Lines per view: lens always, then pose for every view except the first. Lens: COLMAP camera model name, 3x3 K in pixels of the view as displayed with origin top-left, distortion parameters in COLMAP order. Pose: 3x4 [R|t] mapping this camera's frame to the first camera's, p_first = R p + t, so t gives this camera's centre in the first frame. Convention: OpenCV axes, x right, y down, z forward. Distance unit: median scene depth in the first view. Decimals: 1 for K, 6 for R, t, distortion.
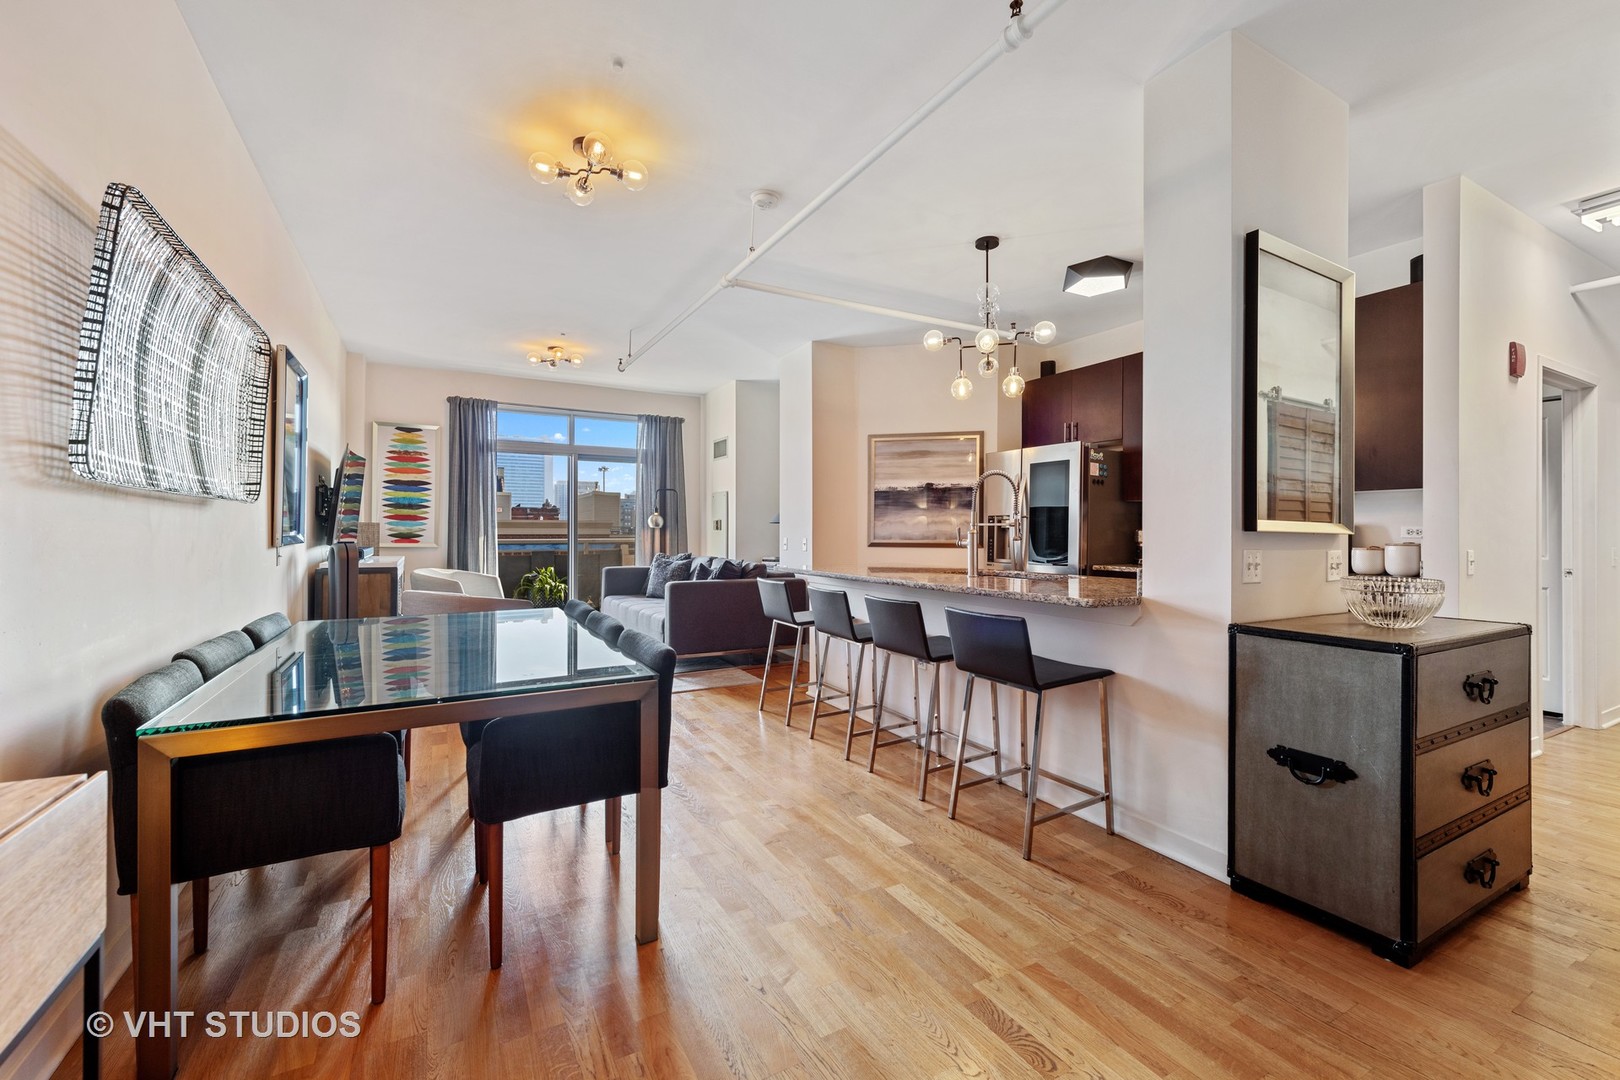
lens RADIAL K [[655.6, 0, 810.0], [0, 655.6, 540.0], [0, 0, 1]] dist [-0.001205, -0.000008]
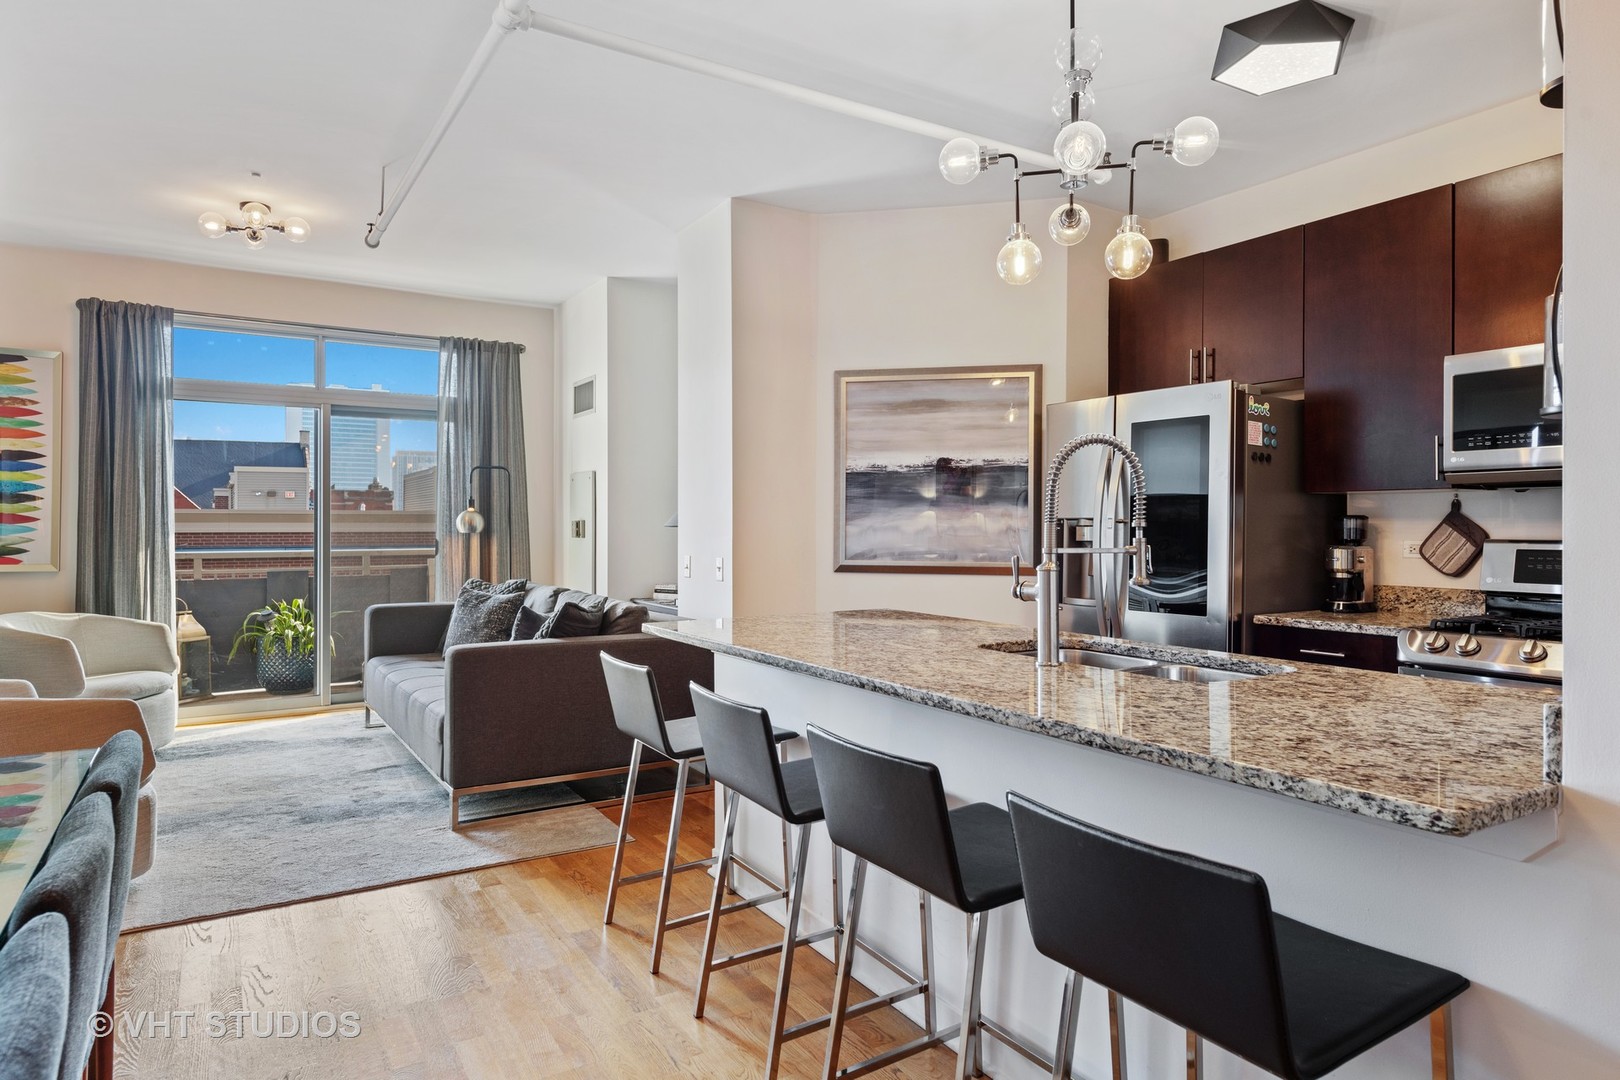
lens RADIAL K [[938.7, 0, 810.0], [0, 938.7, 540.0], [0, 0, 1]] dist [0.002858, -0.002590]
pose [[0.998845, -0.001440, 0.048019, 0.031248], [0.001268, 0.999993, 0.003604, -0.021022], [-0.048023, -0.003539, 0.998840, 0.216859]]
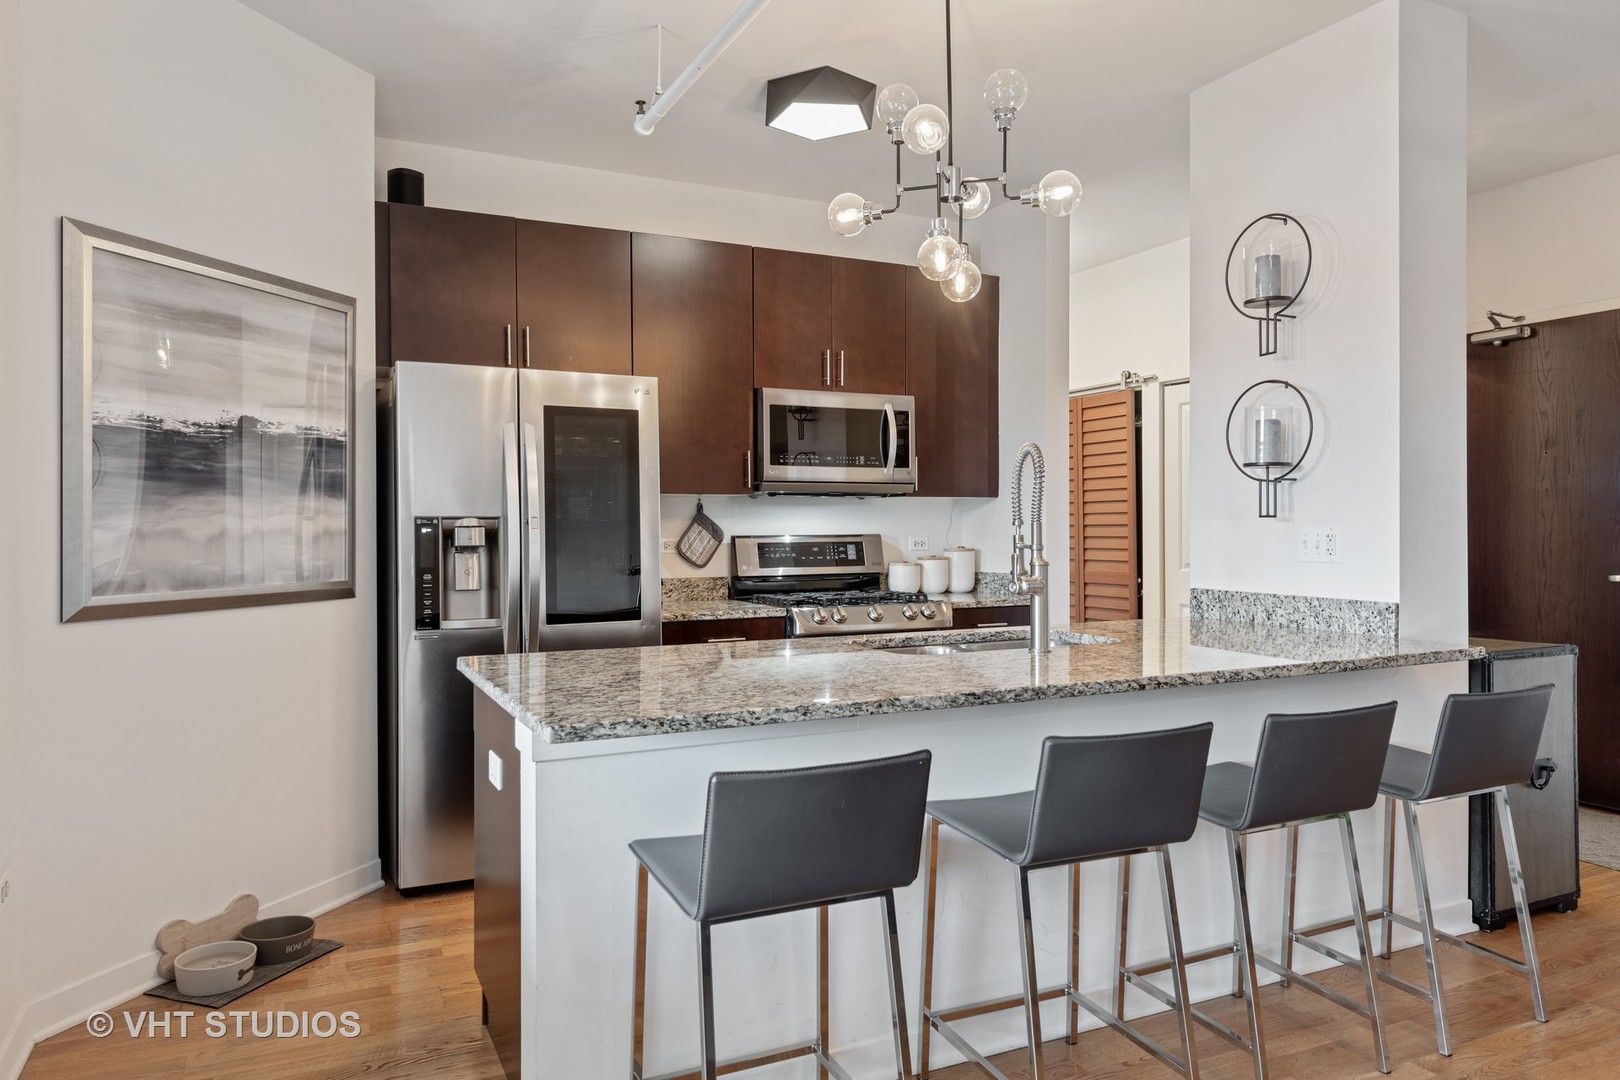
lens RADIAL K [[1038.1, 0, 810.0], [0, 1038.1, 540.0], [0, 0, 1]] dist [0.006158, 0.000500]
pose [[0.073272, -0.016920, 0.997168, -0.346541], [0.017403, 0.999726, 0.015685, -0.027431], [-0.997160, 0.016205, 0.073546, 0.696439]]
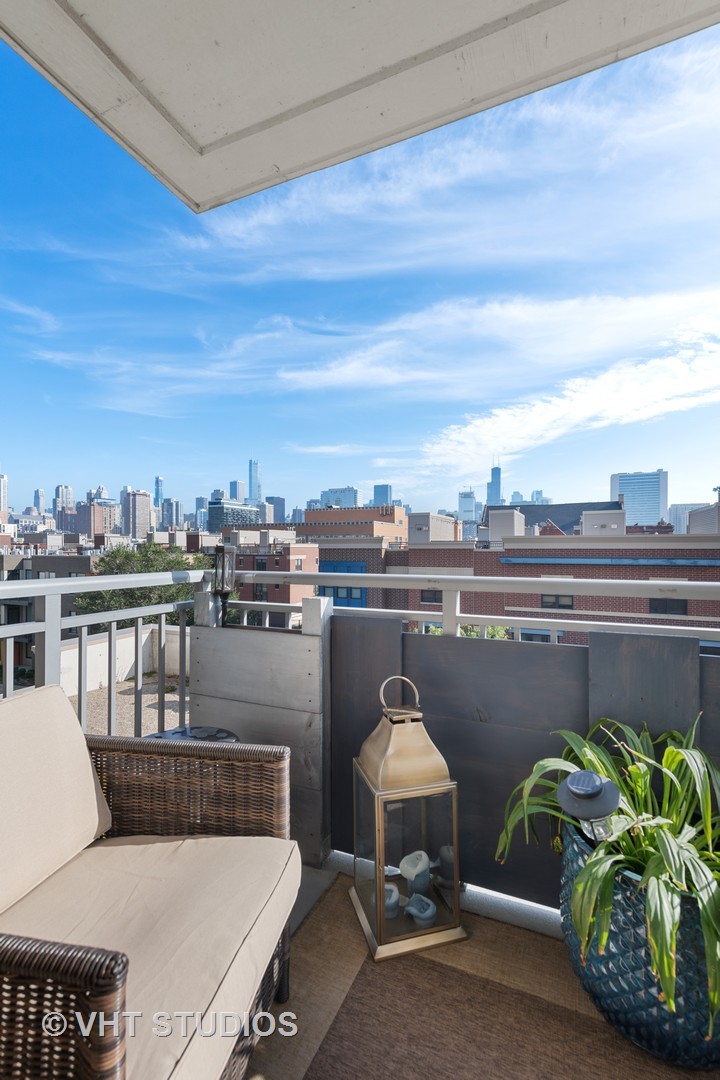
lens RADIAL K [[493.1, 0, 360.0], [0, 493.1, 540.0], [0, 0, 1]] dist [0.000152, 0.000041]
pose [[0.596629, -0.016745, -0.802343, -0.522446], [-0.003976, 0.999708, -0.023820, -0.017133], [0.802507, 0.017402, 0.596388, 1.305713]]
